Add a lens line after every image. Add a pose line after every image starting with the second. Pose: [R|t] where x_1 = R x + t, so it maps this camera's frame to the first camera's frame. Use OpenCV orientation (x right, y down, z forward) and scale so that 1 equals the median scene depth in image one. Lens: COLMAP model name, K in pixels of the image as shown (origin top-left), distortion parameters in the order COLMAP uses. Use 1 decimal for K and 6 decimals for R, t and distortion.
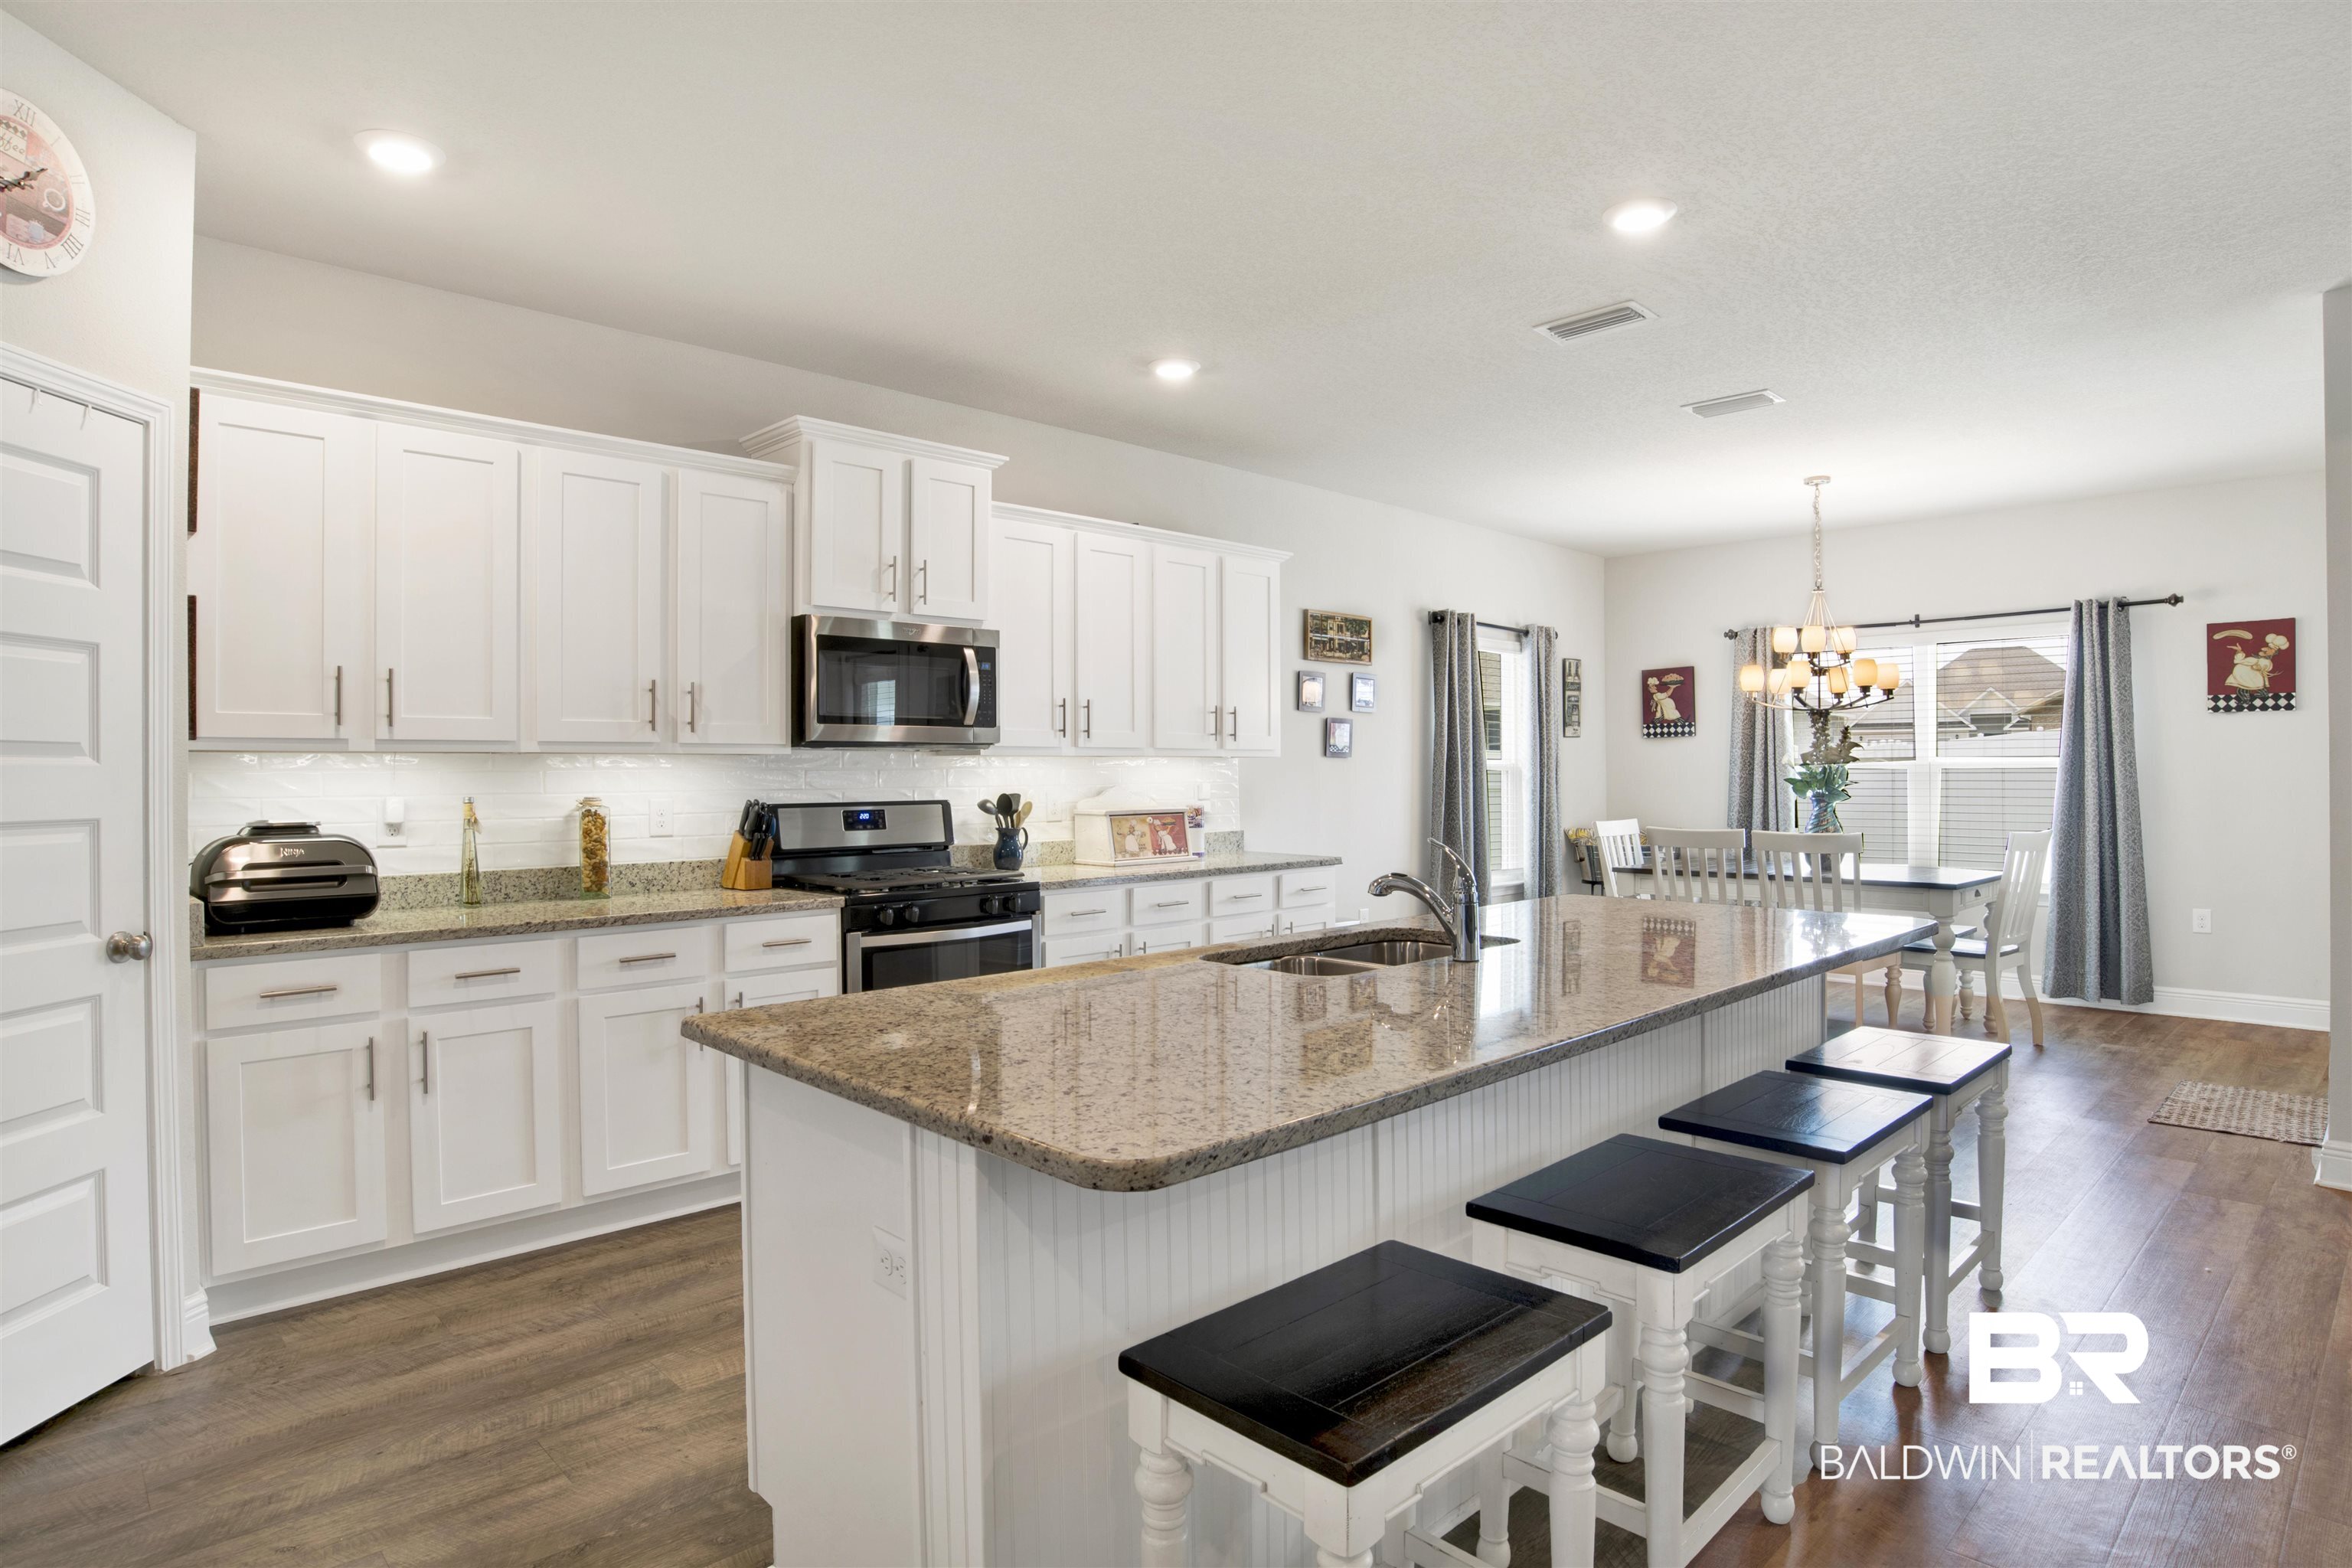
lens RADIAL K [[1287.4, 0, 1183.4], [0, 1287.4, 778.5], [0, 0, 1]] dist [-0.050751, 0.002346]
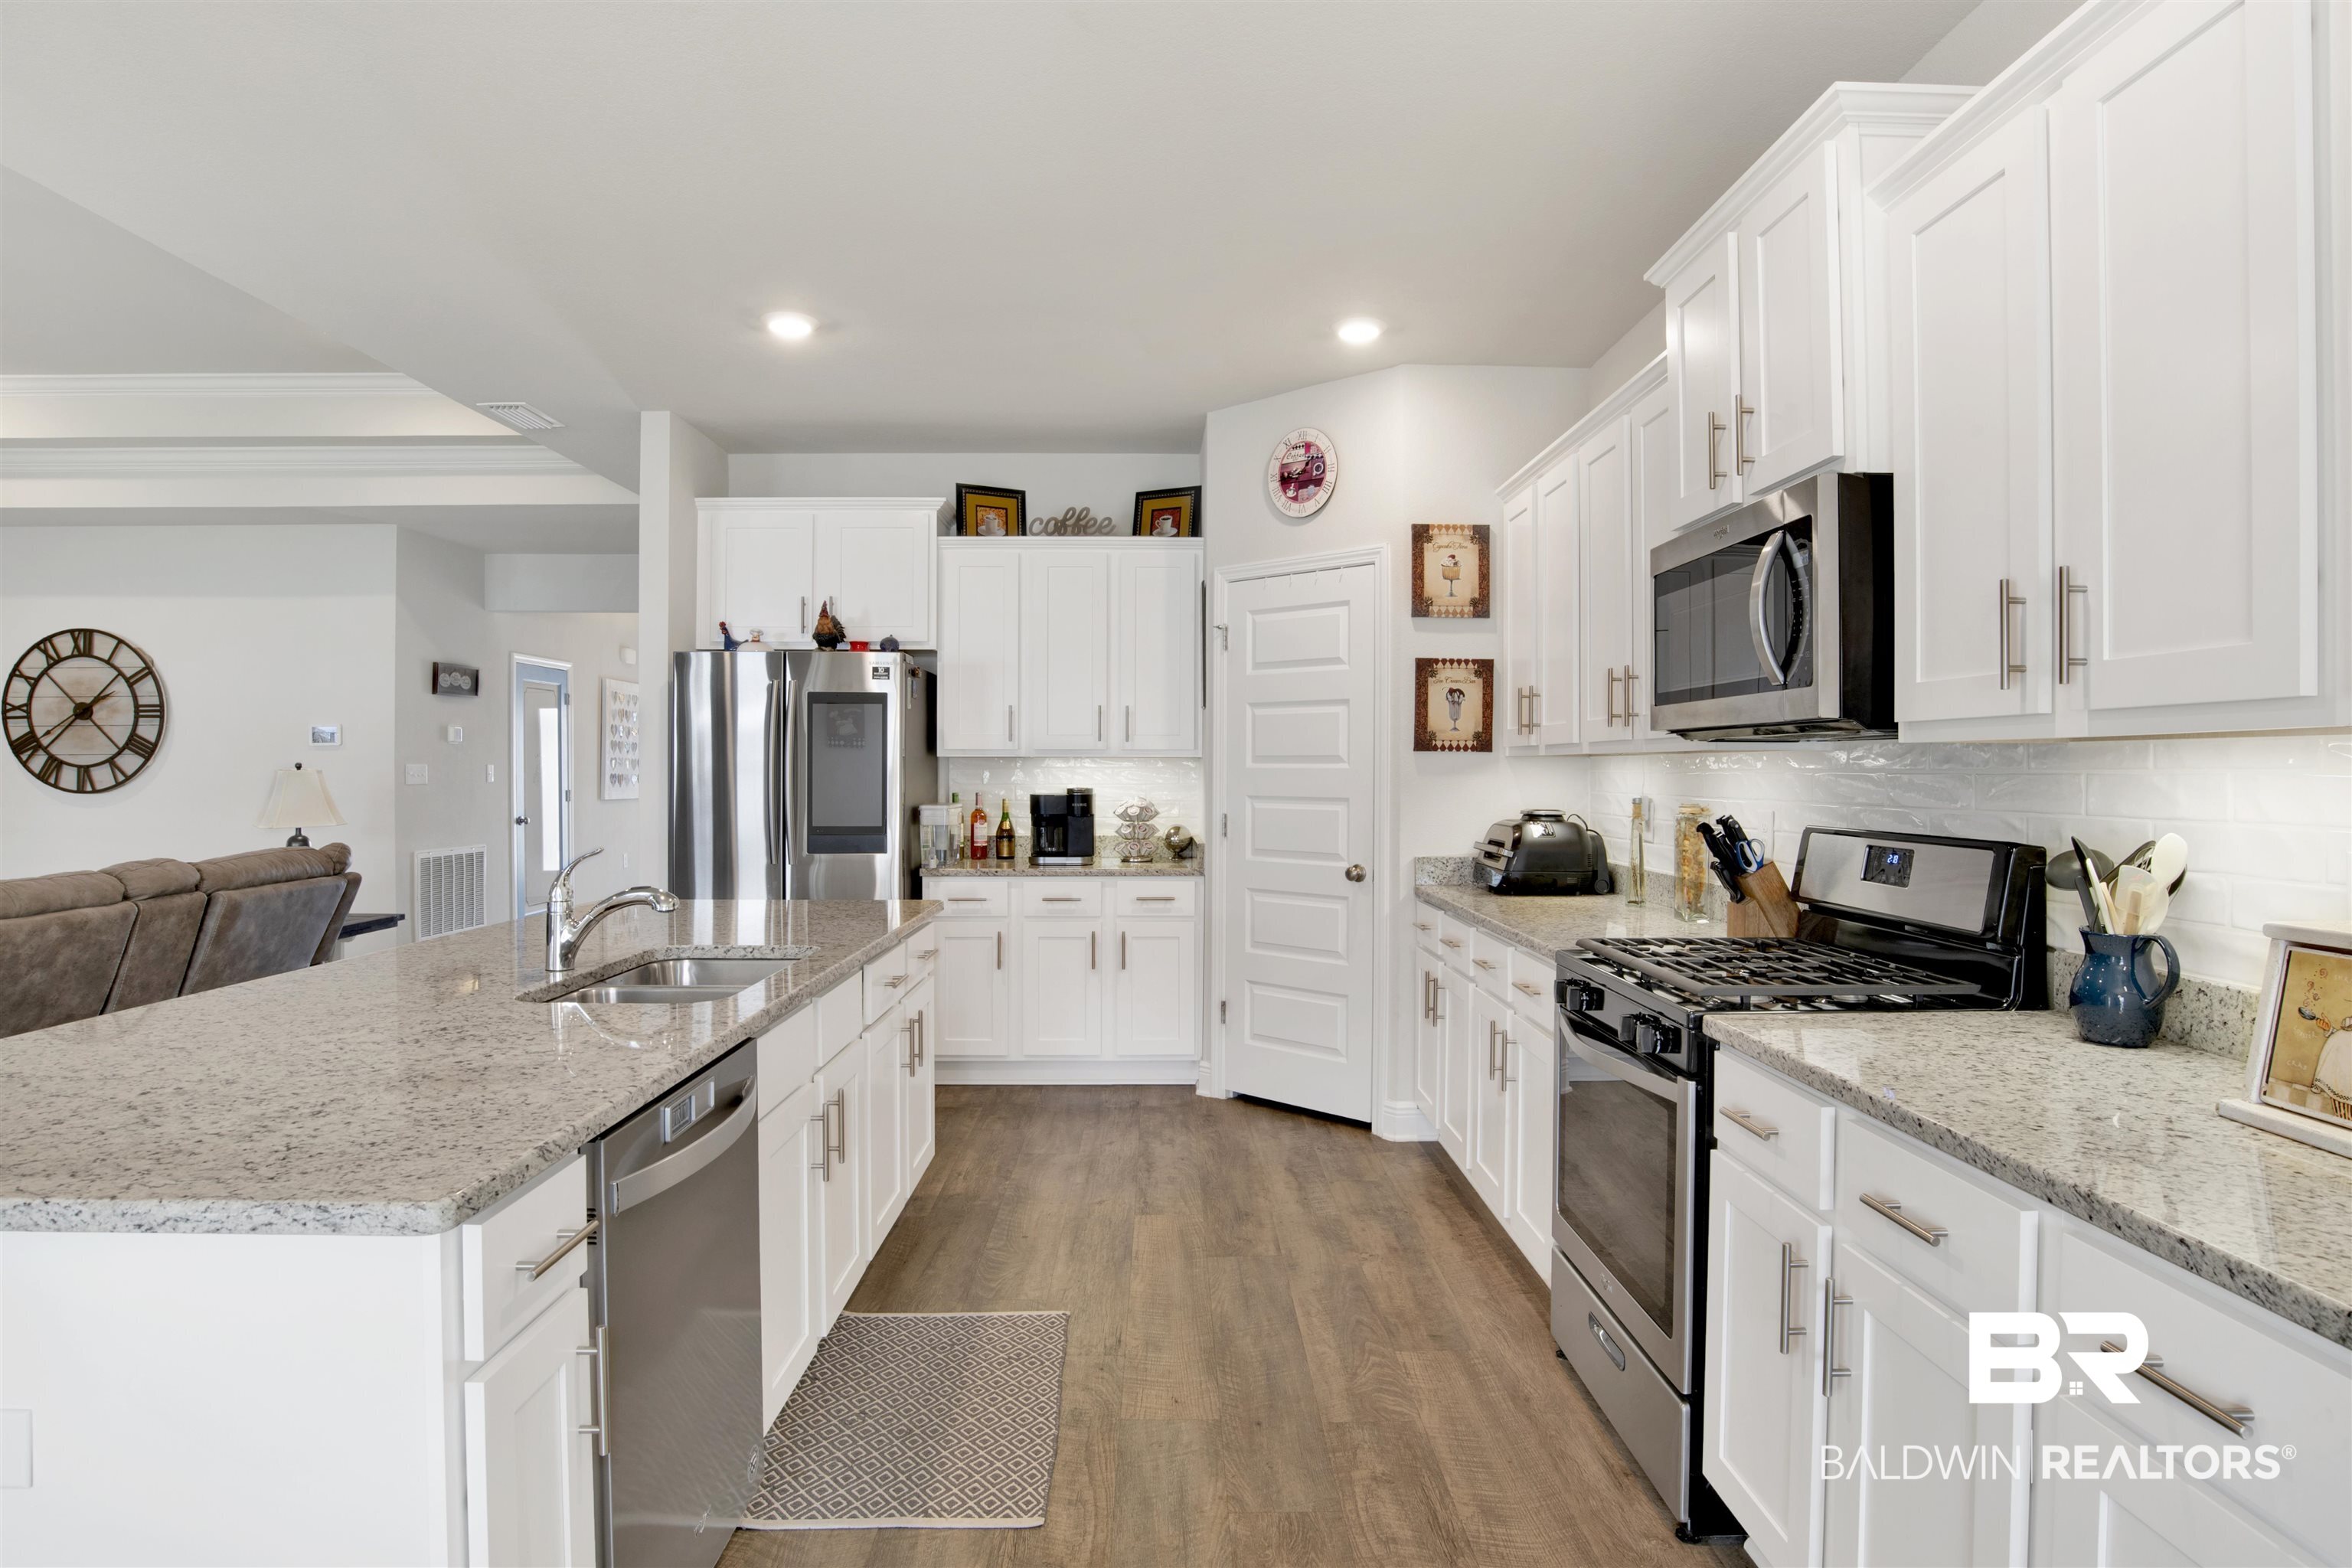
lens RADIAL K [[1287.4, 0, 1196.2], [0, 1287.4, 778.2], [0, 0, 1]] dist [-0.050751, 0.002346]
pose [[-0.679204, 0.004742, -0.733935, 0.395858], [-0.006382, 0.999903, 0.012367, -0.010928], [0.733922, 0.013083, -0.679108, 1.325353]]
